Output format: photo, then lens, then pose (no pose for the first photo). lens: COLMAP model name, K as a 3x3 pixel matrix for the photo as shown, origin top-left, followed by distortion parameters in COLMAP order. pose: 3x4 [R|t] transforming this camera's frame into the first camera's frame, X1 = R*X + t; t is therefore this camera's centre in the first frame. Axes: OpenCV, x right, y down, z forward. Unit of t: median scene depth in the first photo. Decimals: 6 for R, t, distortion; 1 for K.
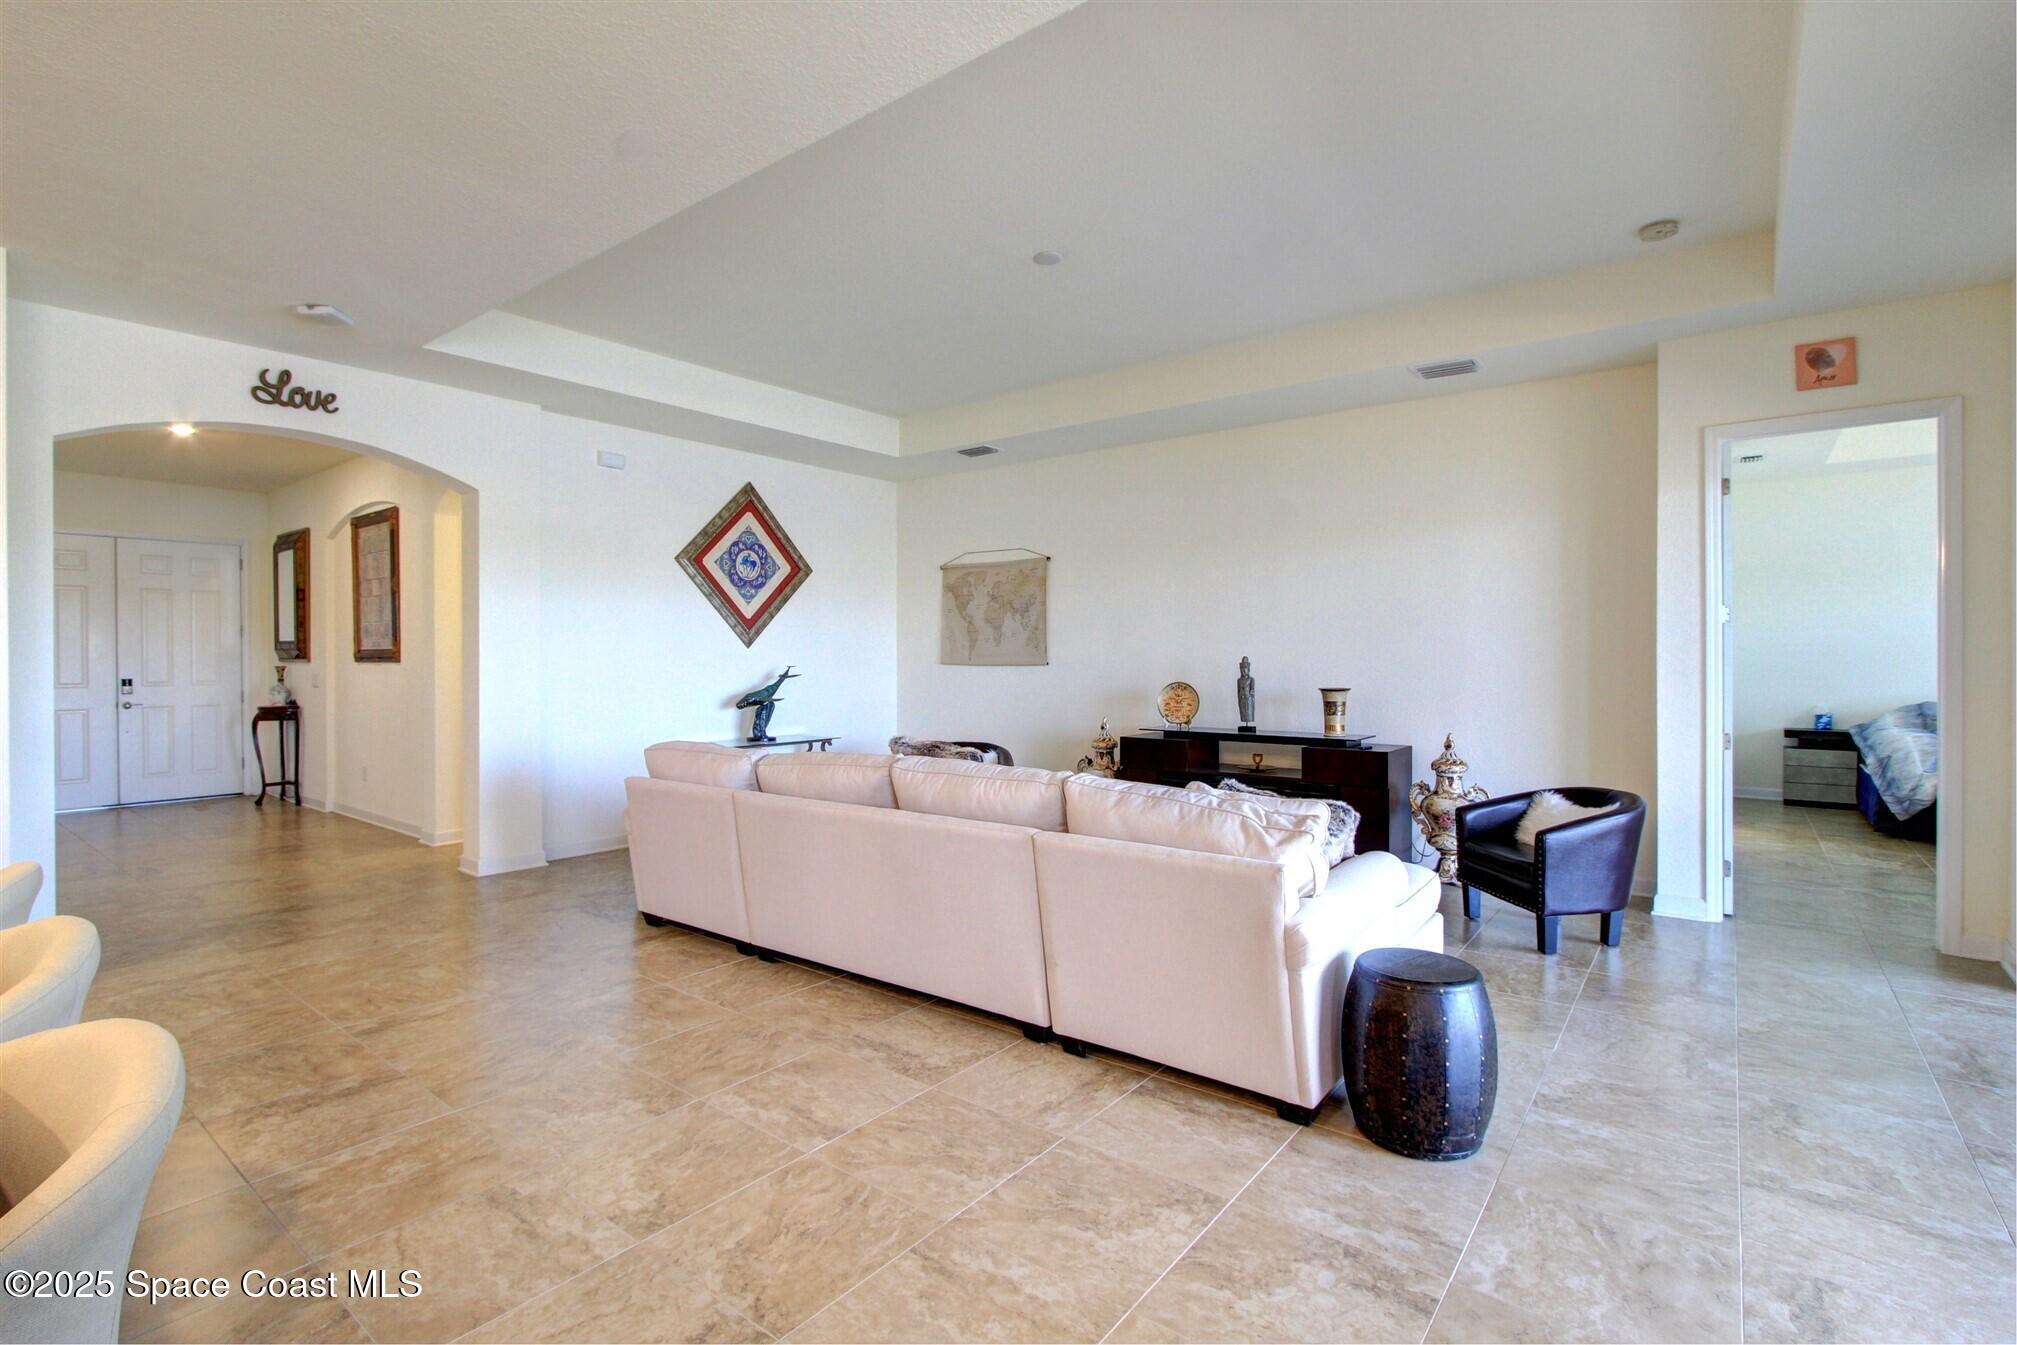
lens RADIAL K [[934.5, 0, 1008.8], [0, 934.5, 670.5], [0, 0, 1]] dist [-0.017606, 0.000440]
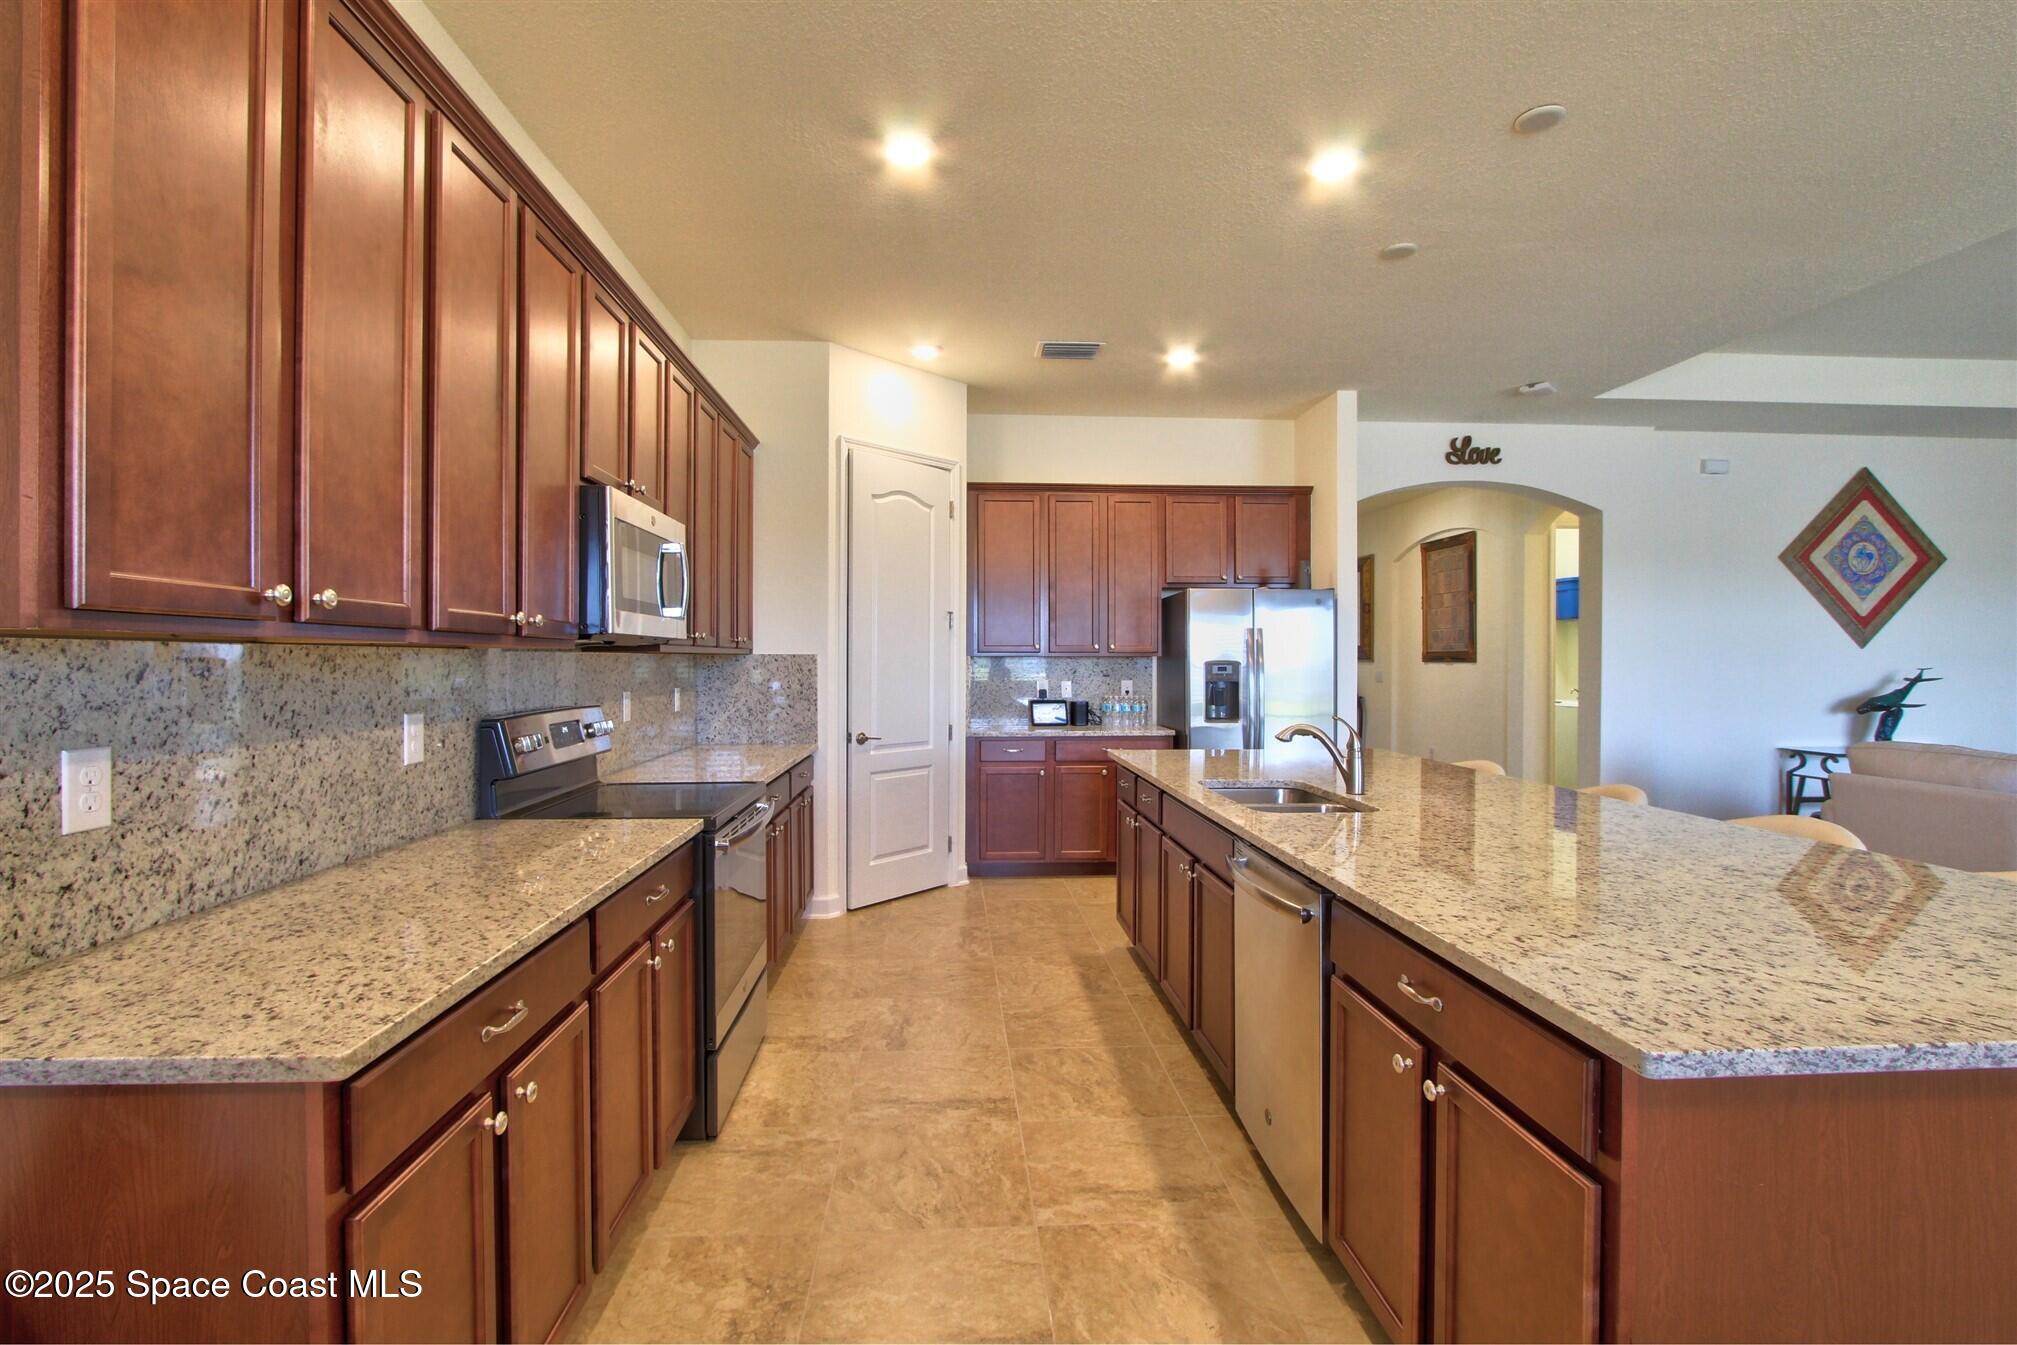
lens RADIAL K [[934.5, 0, 994.1], [0, 934.5, 668.3], [0, 0, 1]] dist [-0.017606, 0.000440]
pose [[0.646295, 0.009554, -0.763028, -0.142255], [-0.015301, 0.999883, -0.000440, 0.009387], [0.762934, 0.011960, 0.646365, -0.242383]]
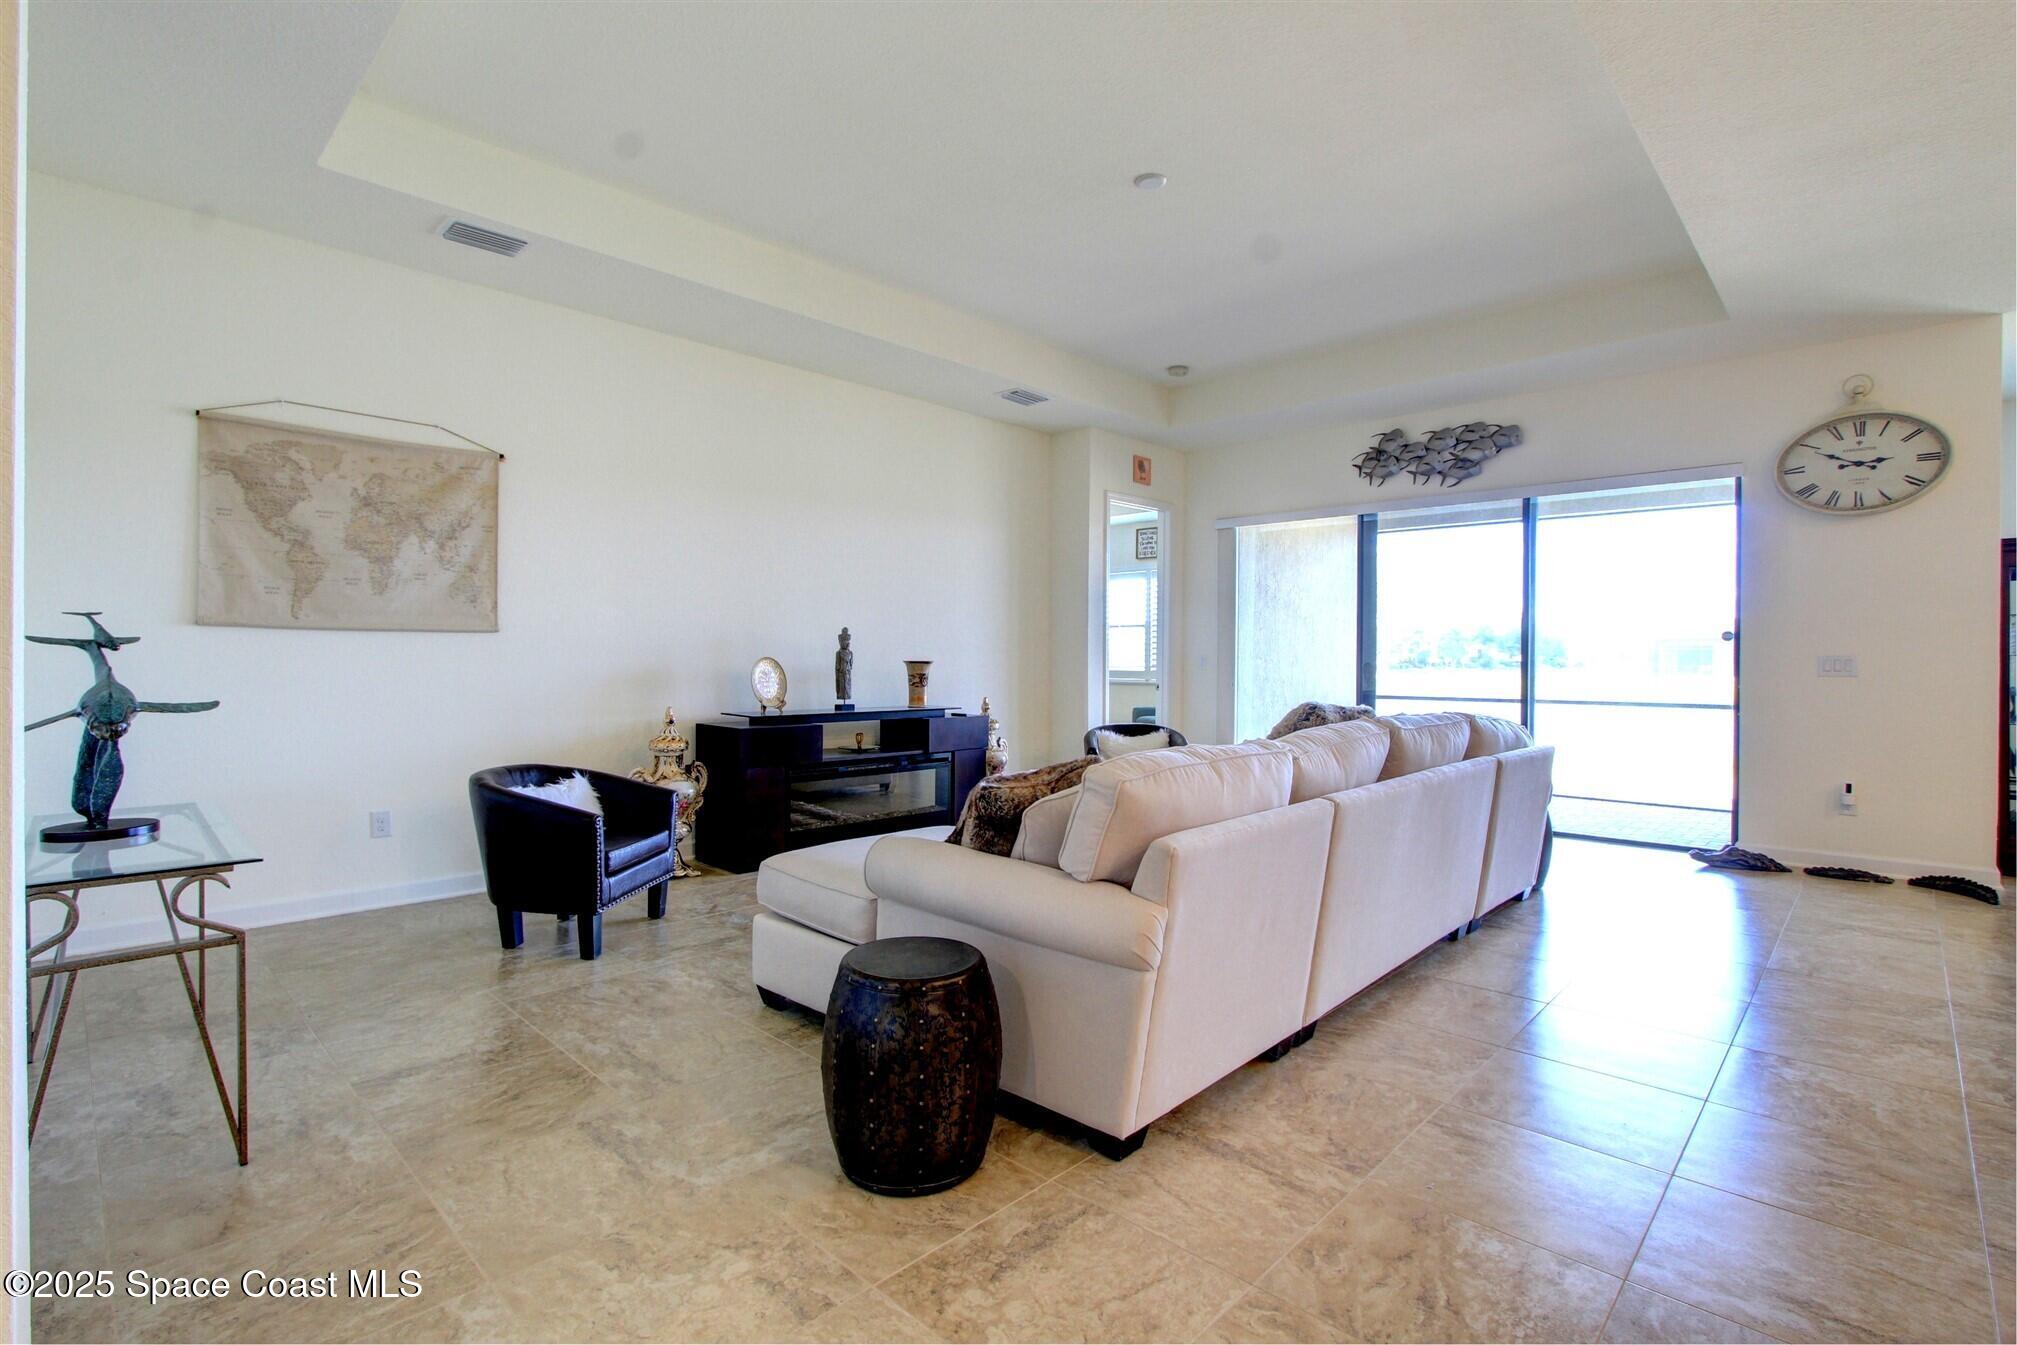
lens RADIAL K [[934.5, 0, 992.1], [0, 934.5, 665.7], [0, 0, 1]] dist [-0.017606, 0.000440]
pose [[0.121670, -0.002100, 0.992568, -0.532191], [0.011647, 0.999932, 0.000688, 0.019667], [-0.992502, 0.011477, 0.121686, 0.631084]]
